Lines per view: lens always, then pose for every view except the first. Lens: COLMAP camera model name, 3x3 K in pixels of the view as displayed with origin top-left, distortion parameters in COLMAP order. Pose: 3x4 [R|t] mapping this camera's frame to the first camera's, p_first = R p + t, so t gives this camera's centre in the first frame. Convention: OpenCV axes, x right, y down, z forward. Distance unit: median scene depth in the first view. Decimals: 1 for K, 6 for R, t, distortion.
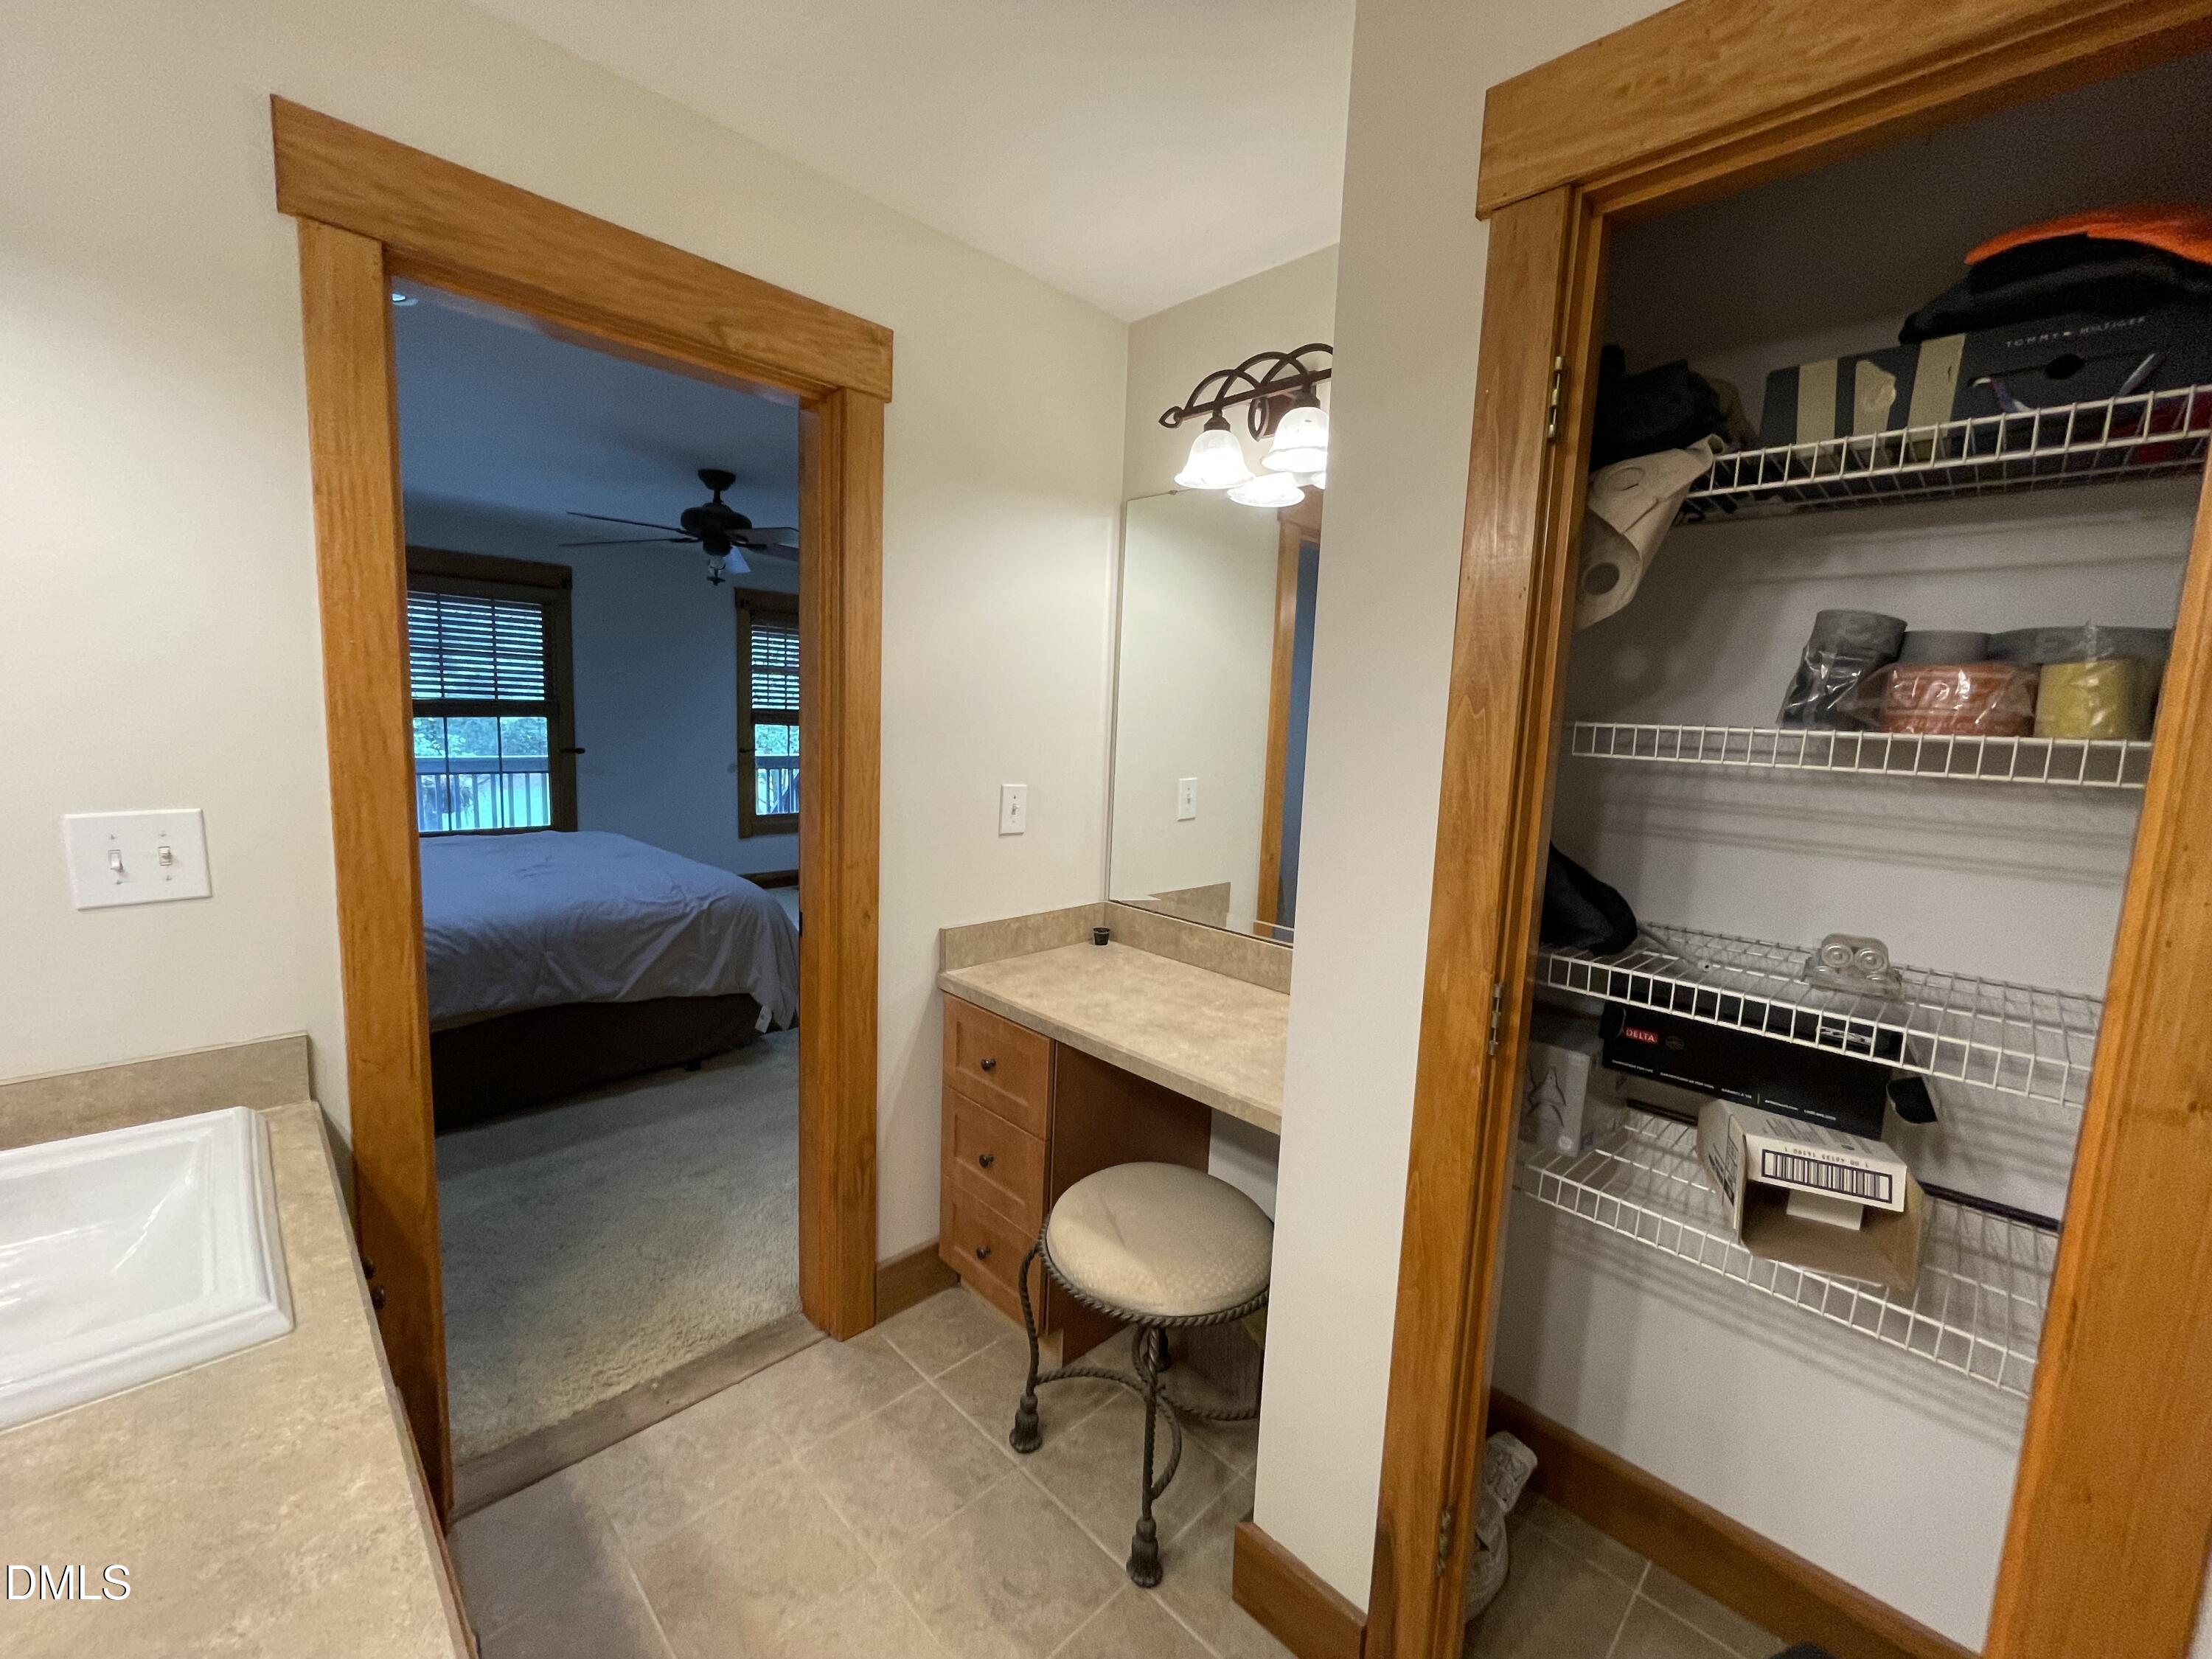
lens RADIAL K [[900.6, 0, 1104.5], [0, 900.6, 829.0], [0, 0, 1]] dist [-0.000646, -0.000059]
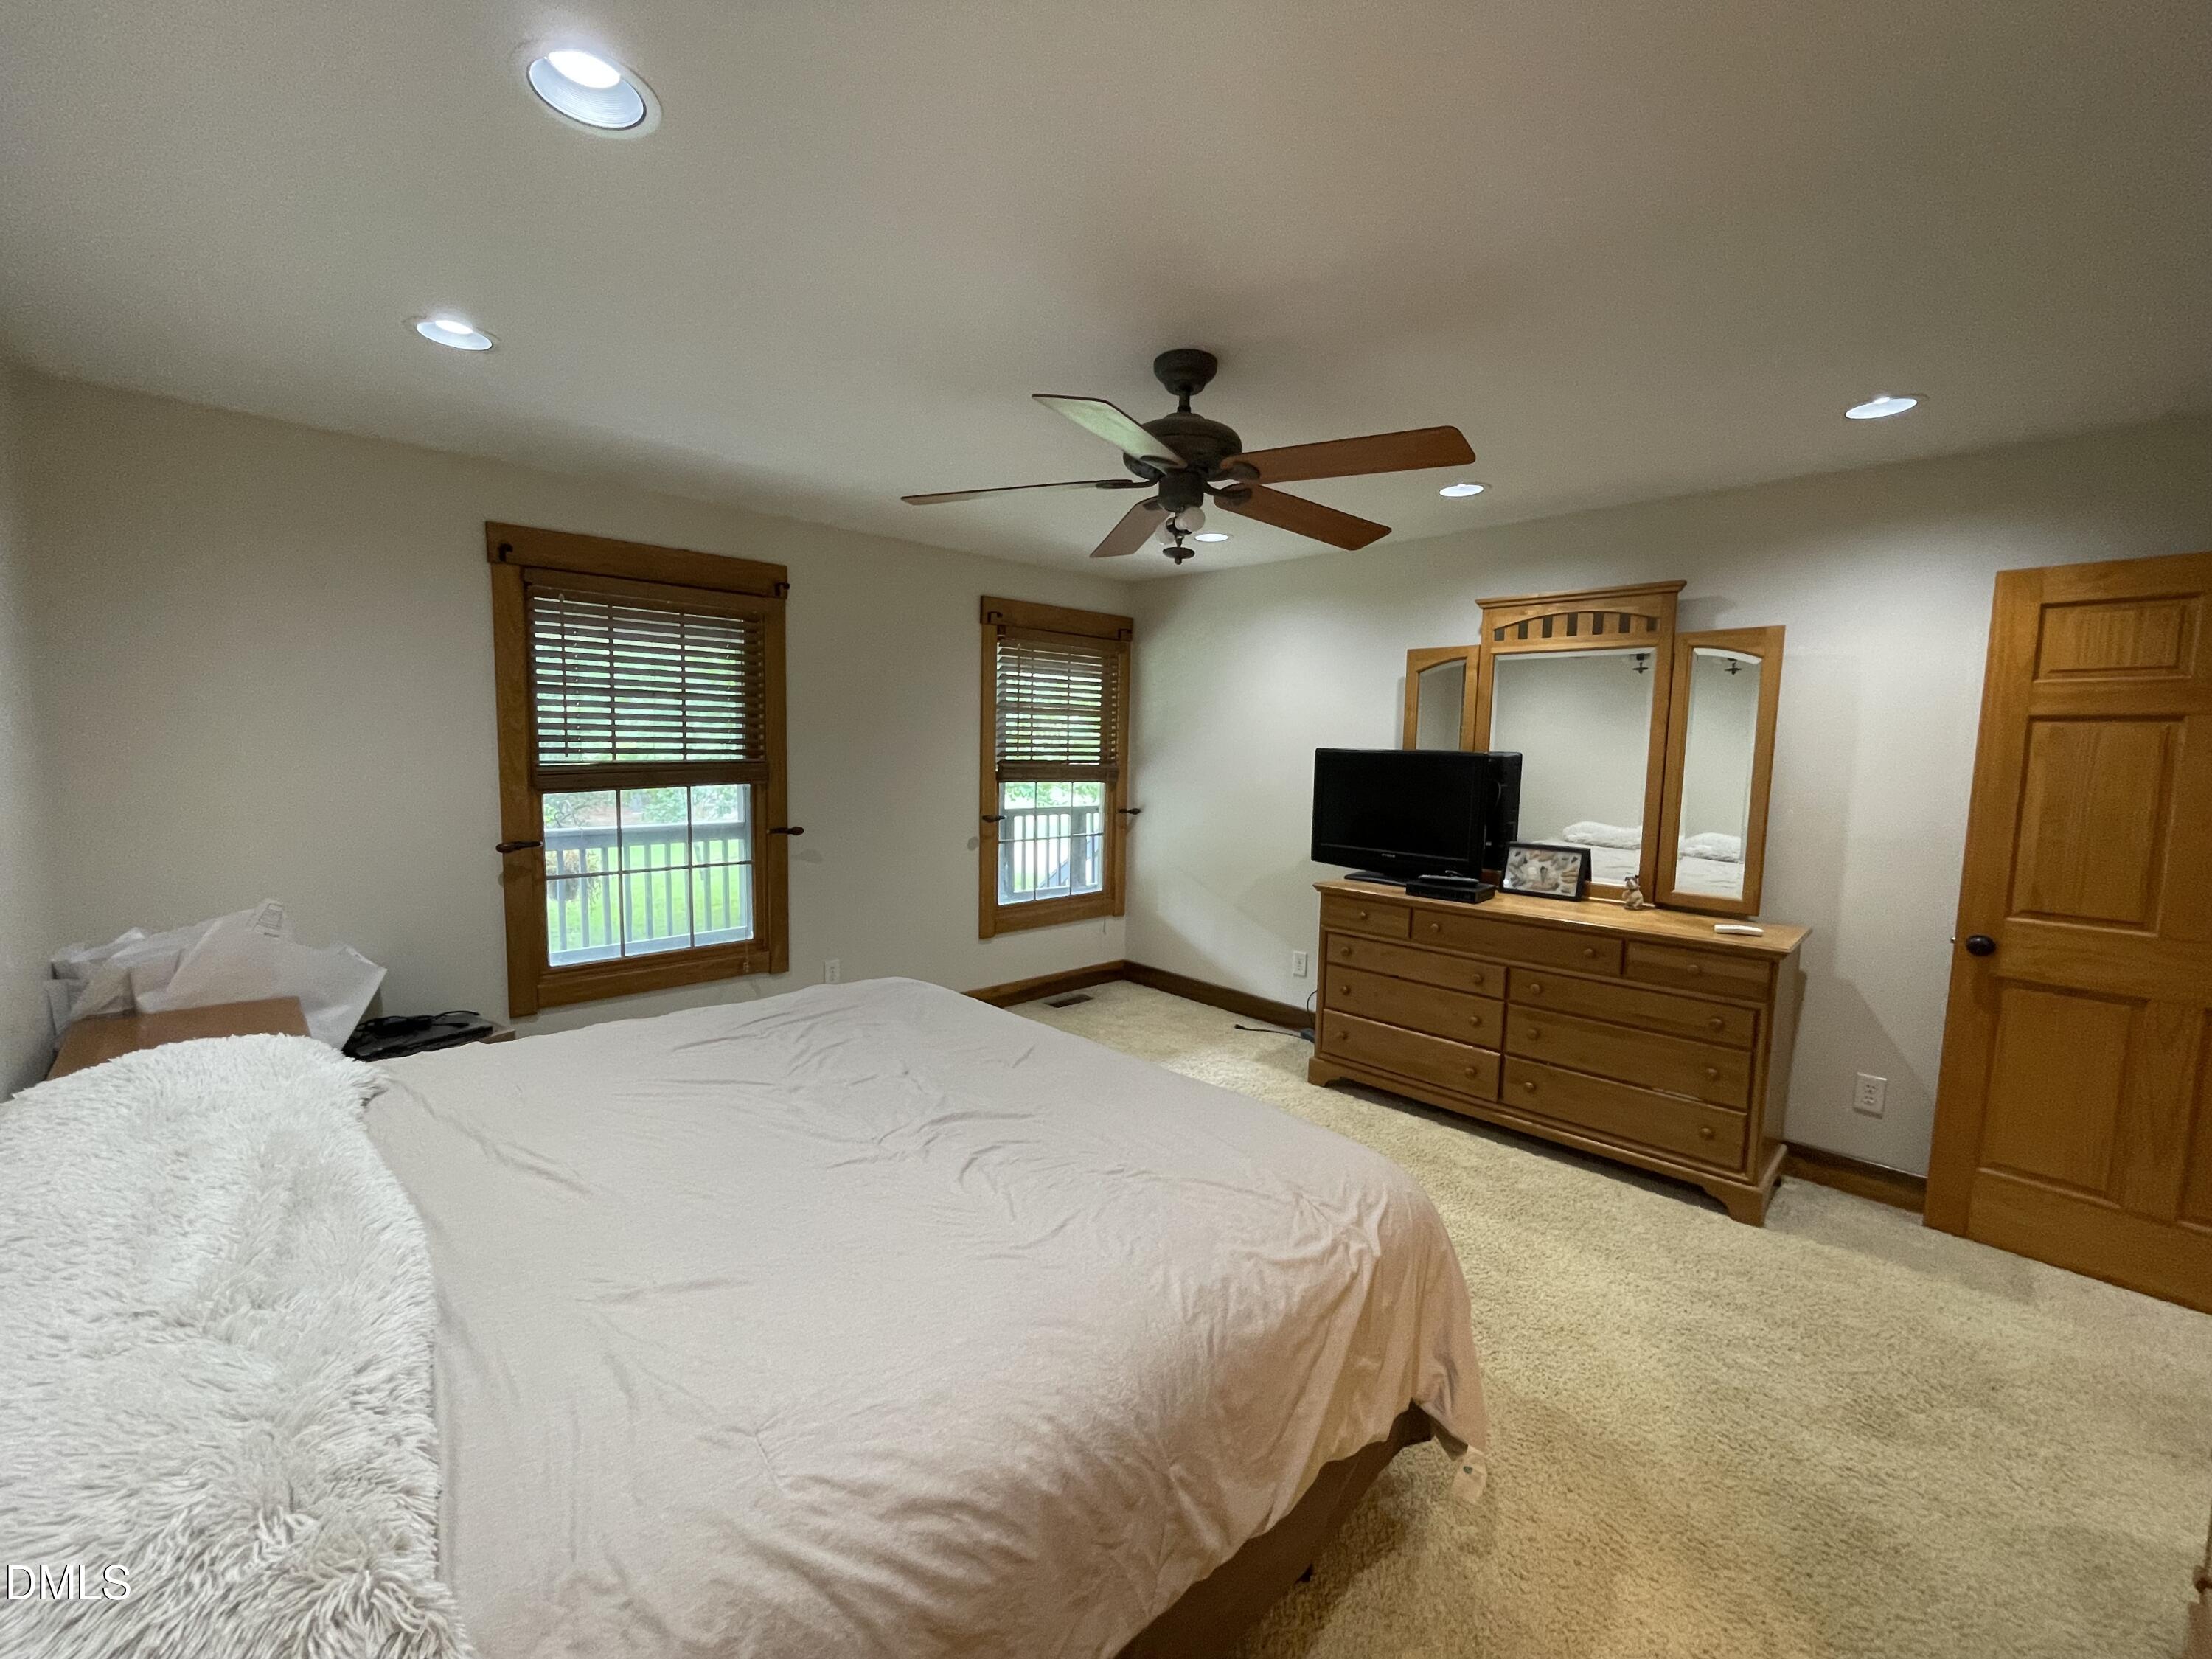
lens RADIAL K [[900.6, 0, 1106.9], [0, 900.6, 827.6], [0, 0, 1]] dist [-0.000646, -0.000059]
pose [[0.999605, -0.019369, -0.020371, -0.359817], [0.018782, 0.999414, -0.028620, -0.071177], [0.020913, 0.028226, 0.999383, 0.345801]]
